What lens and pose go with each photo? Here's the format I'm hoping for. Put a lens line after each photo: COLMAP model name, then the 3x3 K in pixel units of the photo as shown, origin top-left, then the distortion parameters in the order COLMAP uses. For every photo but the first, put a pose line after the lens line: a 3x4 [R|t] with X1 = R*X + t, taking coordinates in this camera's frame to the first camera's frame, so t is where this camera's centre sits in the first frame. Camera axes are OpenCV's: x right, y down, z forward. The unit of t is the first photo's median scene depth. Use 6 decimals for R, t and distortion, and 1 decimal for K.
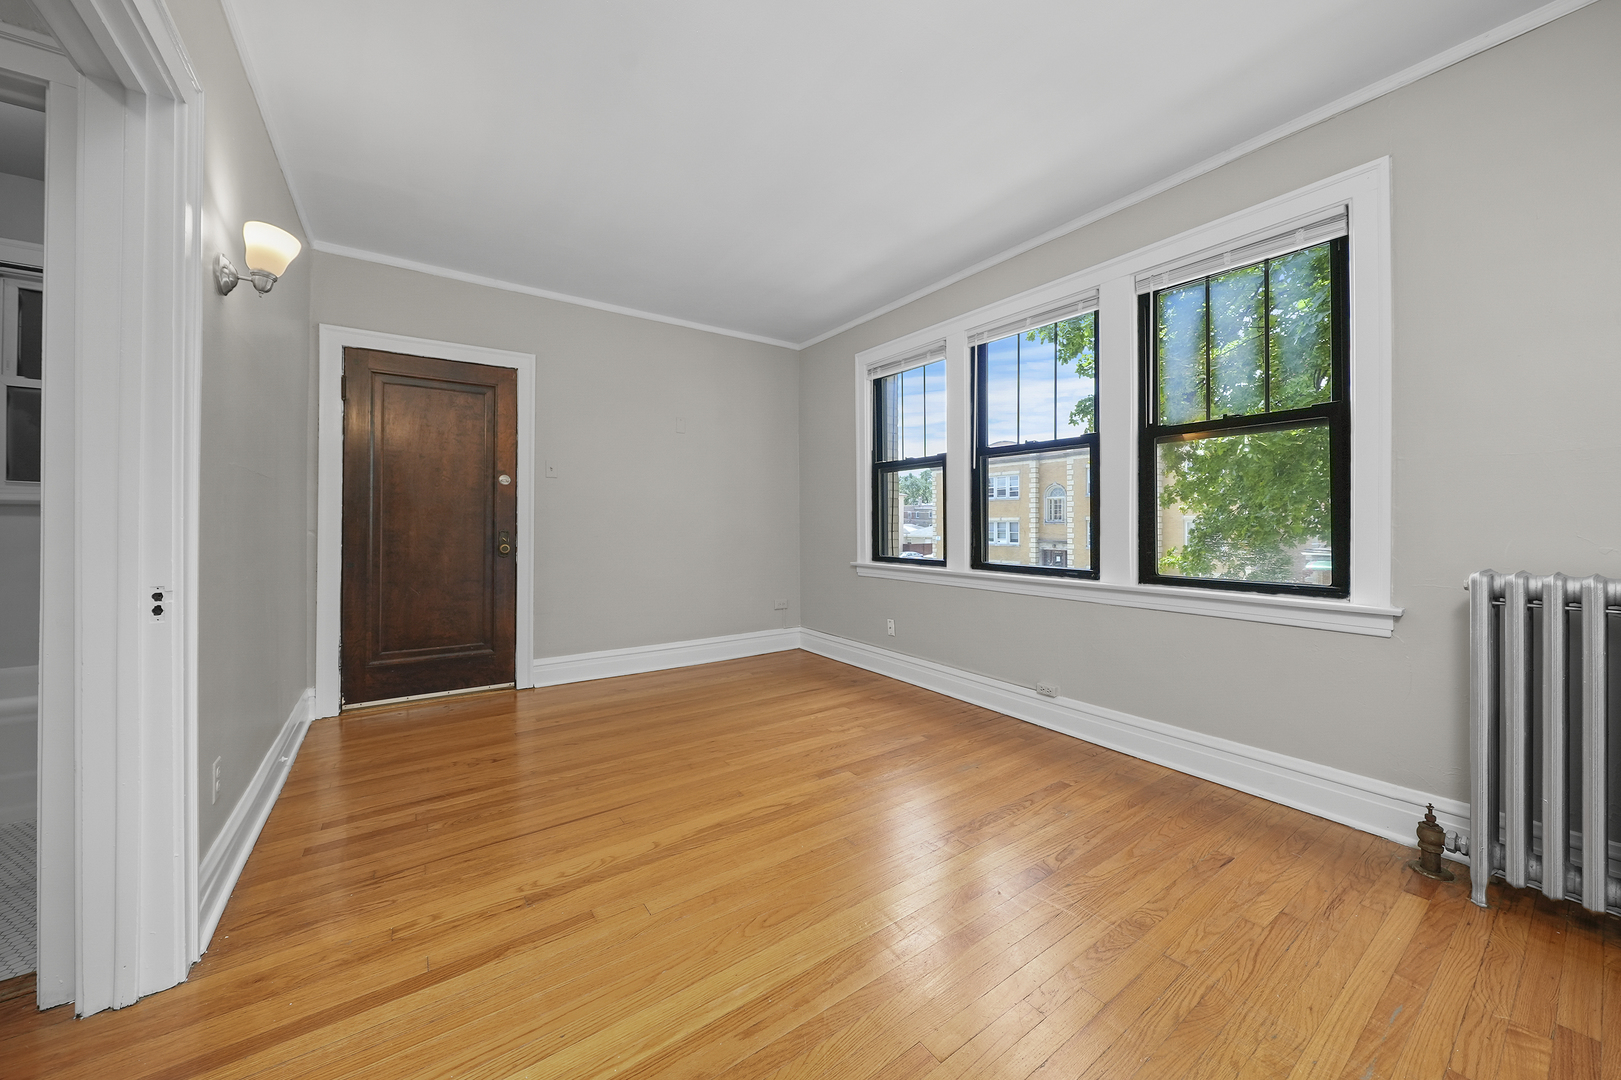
lens RADIAL K [[570.8, 0, 805.0], [0, 570.8, 524.6], [0, 0, 1]] dist [-0.002544, -0.000215]
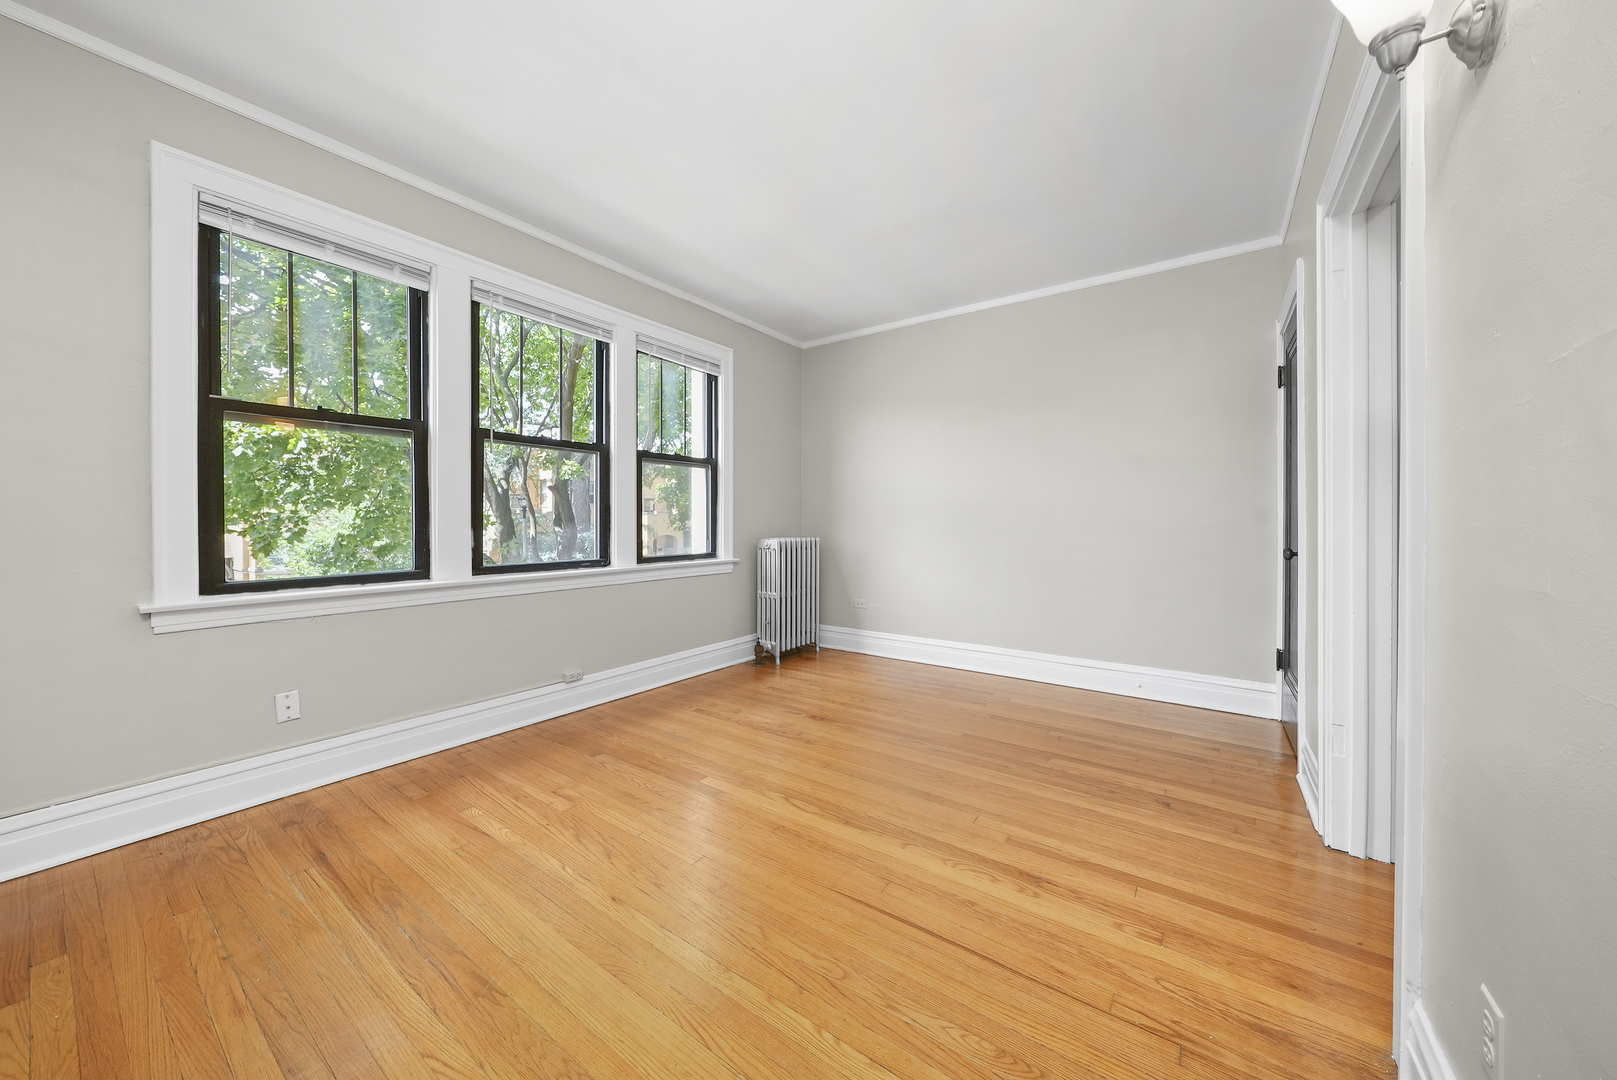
lens RADIAL K [[569.4, 0, 803.0], [0, 569.4, 524.7], [0, 0, 1]] dist [-0.002544, -0.000215]
pose [[-0.338065, -0.006076, 0.941103, -0.666780], [0.000553, 0.999978, 0.006655, 0.000631], [-0.941123, 0.002770, -0.338054, 0.889440]]
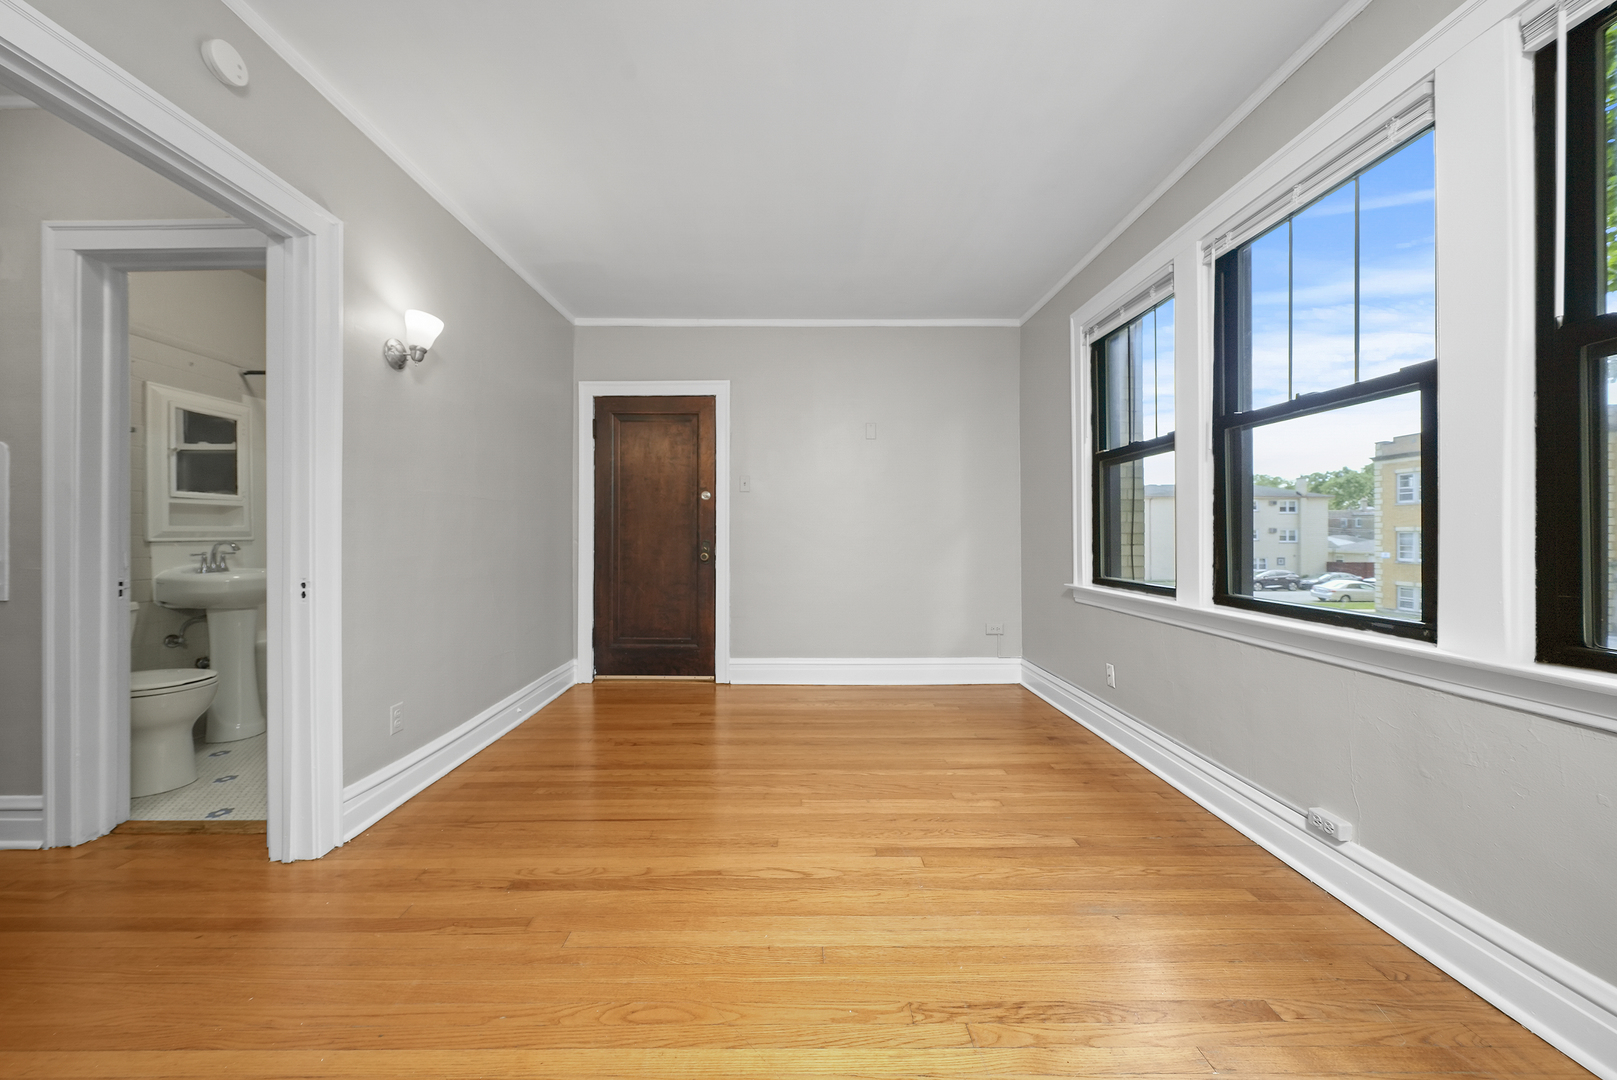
lens RADIAL K [[556.6, 0, 799.1], [0, 556.6, 536.6], [0, 0, 1]] dist [-0.002108, -0.000132]
pose [[0.824143, 0.001750, -0.566380, 0.280923], [-0.000590, 0.999997, 0.002232, -0.000018], [0.566382, -0.001505, 0.824141, 0.225380]]
